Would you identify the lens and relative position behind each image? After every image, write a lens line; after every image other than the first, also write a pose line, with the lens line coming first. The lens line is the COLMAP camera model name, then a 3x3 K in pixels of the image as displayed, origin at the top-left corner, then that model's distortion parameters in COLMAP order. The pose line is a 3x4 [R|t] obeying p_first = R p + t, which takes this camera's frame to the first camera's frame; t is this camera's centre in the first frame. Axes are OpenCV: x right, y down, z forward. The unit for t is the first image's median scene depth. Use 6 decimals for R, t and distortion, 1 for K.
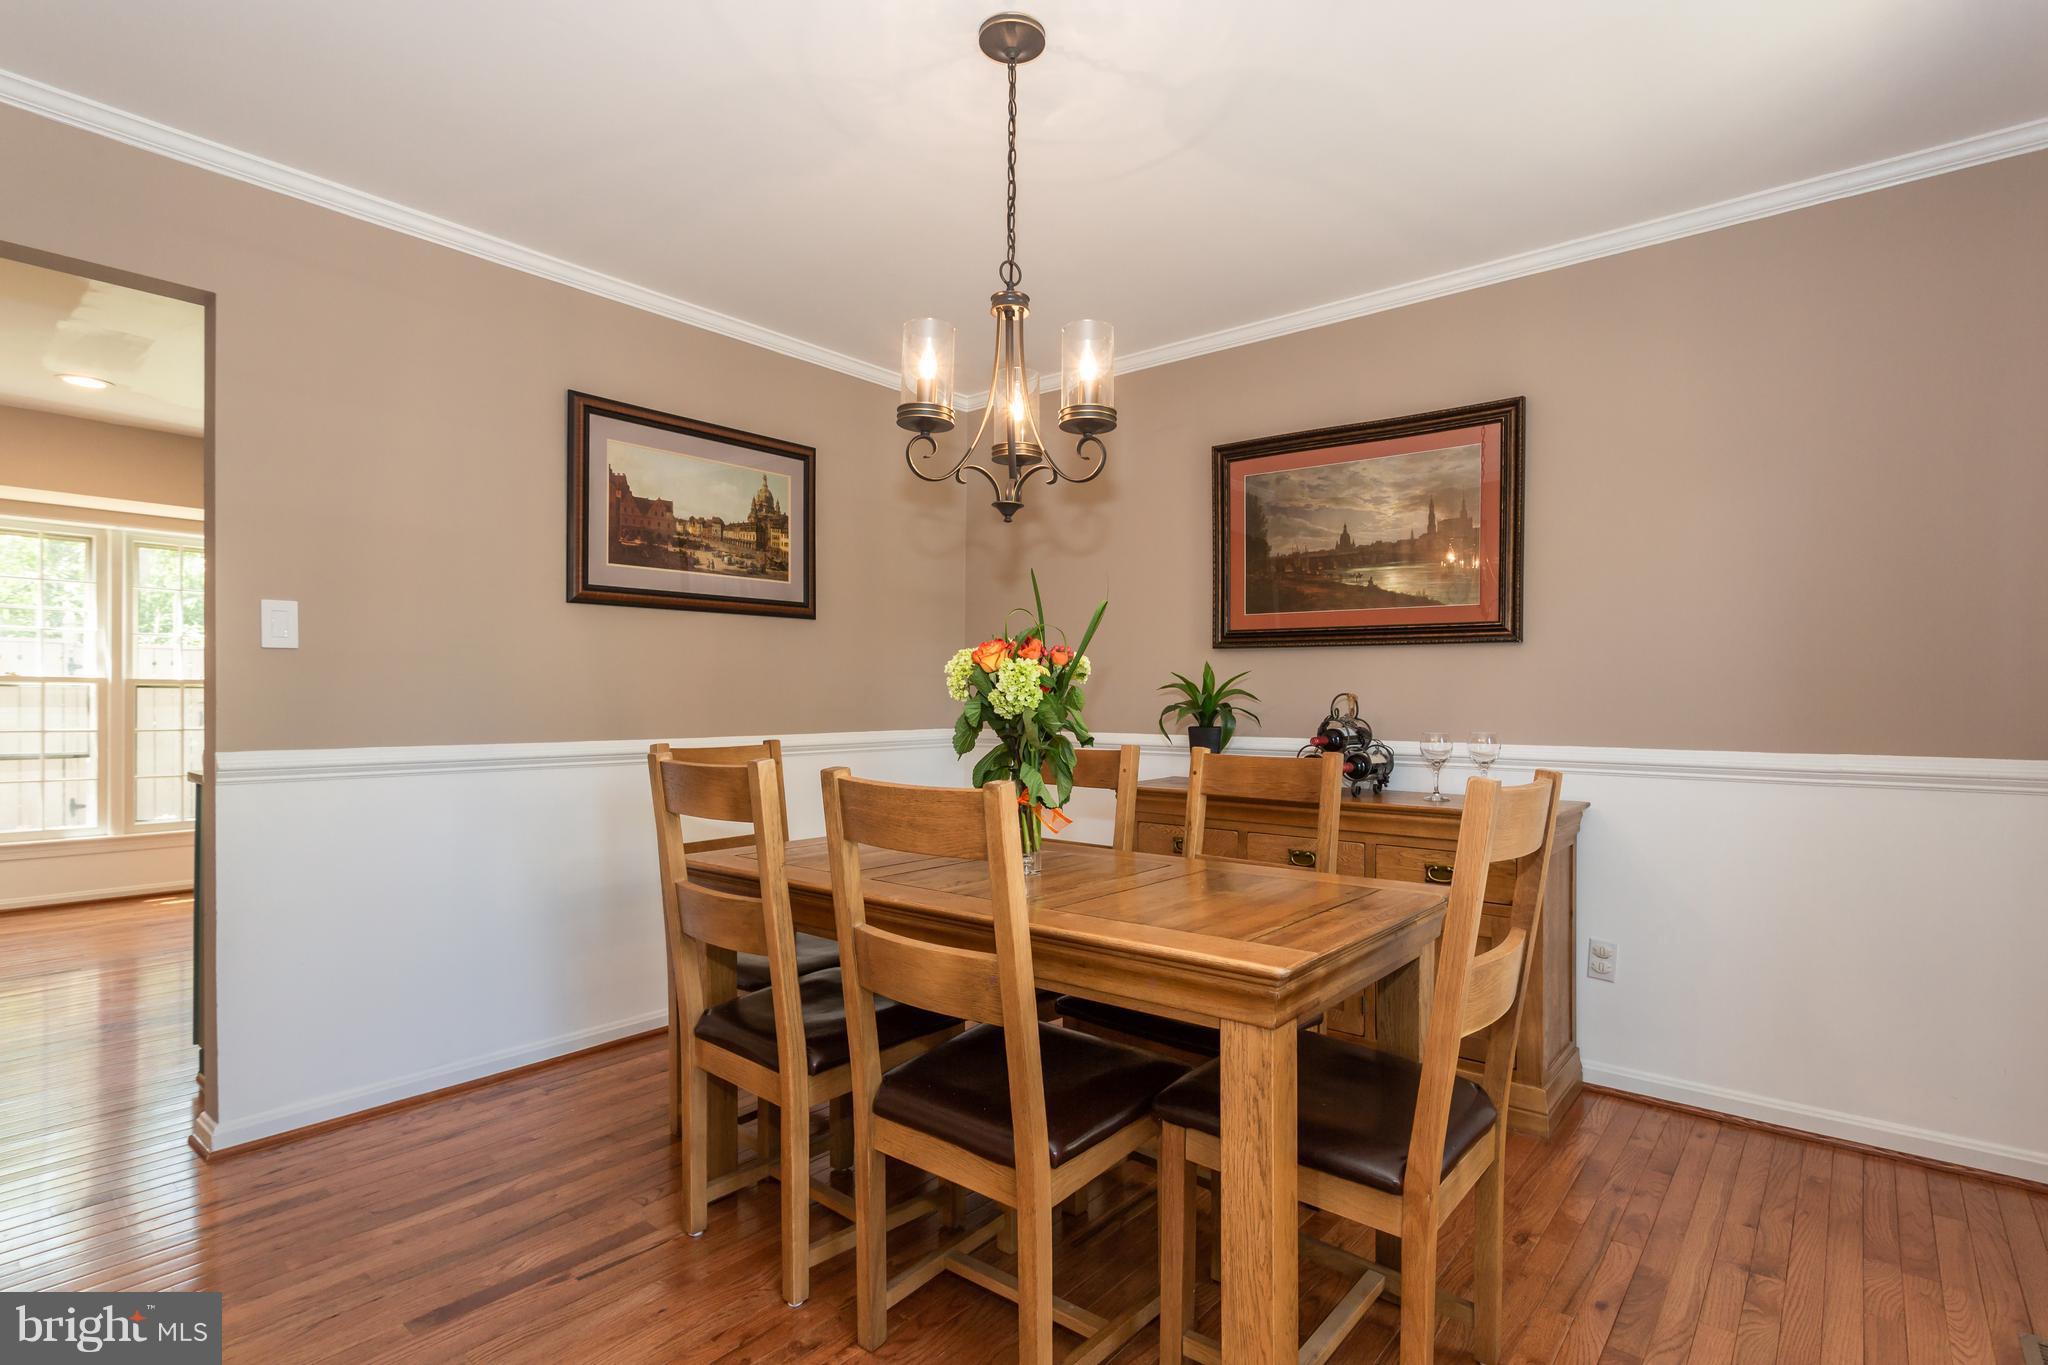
lens RADIAL K [[1009.5, 0, 1032.9], [0, 1009.5, 706.4], [0, 0, 1]] dist [-0.002376, 0.000208]
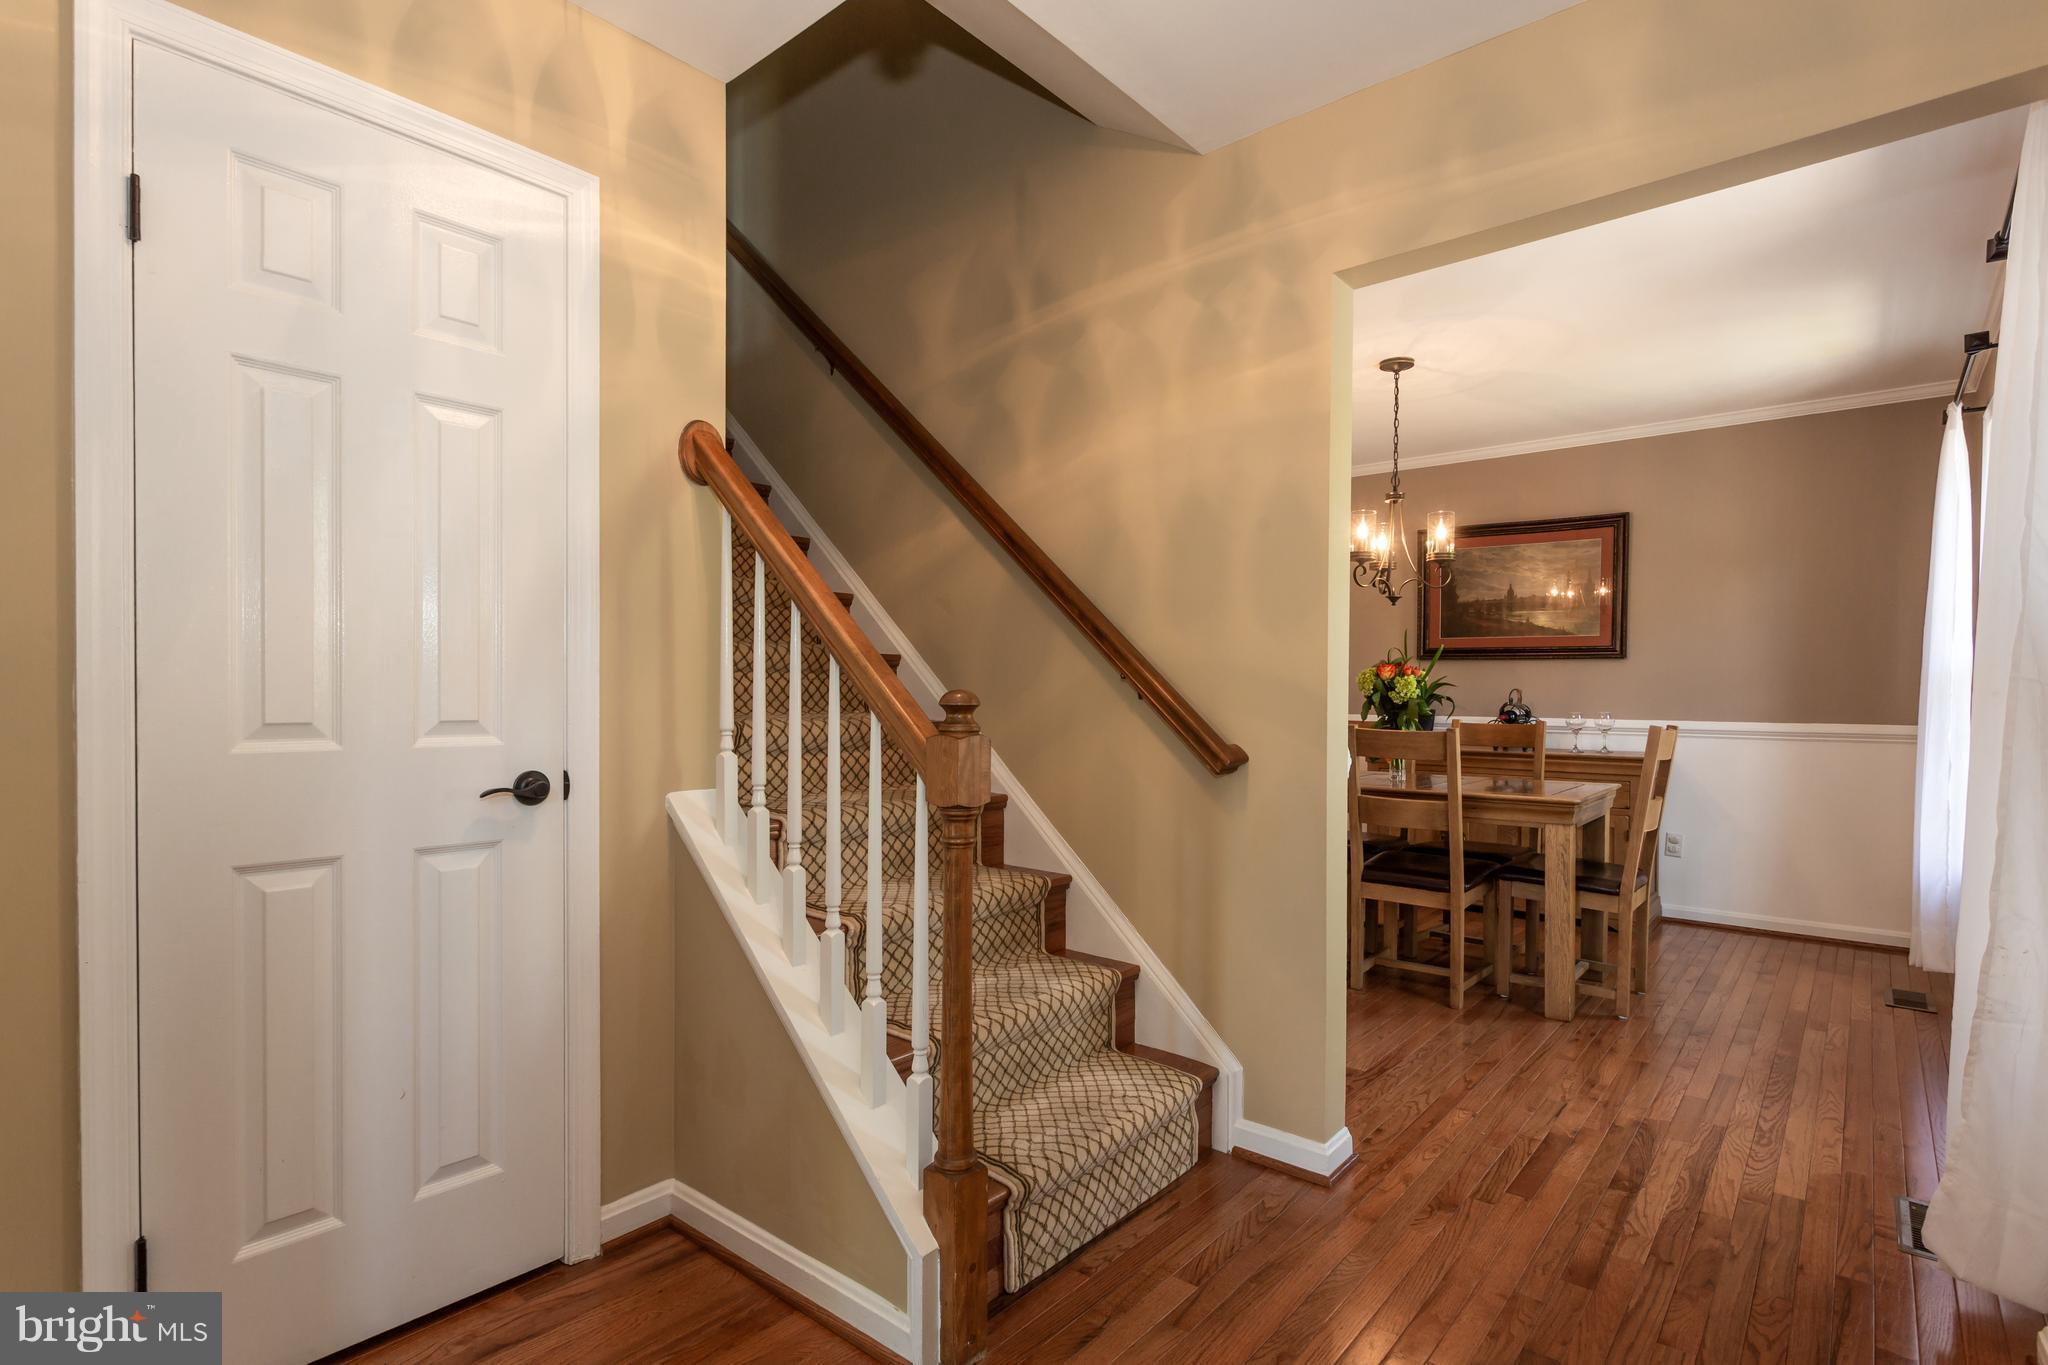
lens RADIAL K [[1009.5, 0, 1032.9], [0, 1009.5, 706.4], [0, 0, 1]] dist [-0.002376, 0.000208]
pose [[0.999987, 0.001594, -0.004755, -0.433806], [-0.001528, 0.999904, 0.013742, -0.005431], [0.004777, -0.013735, 0.999894, -0.601357]]
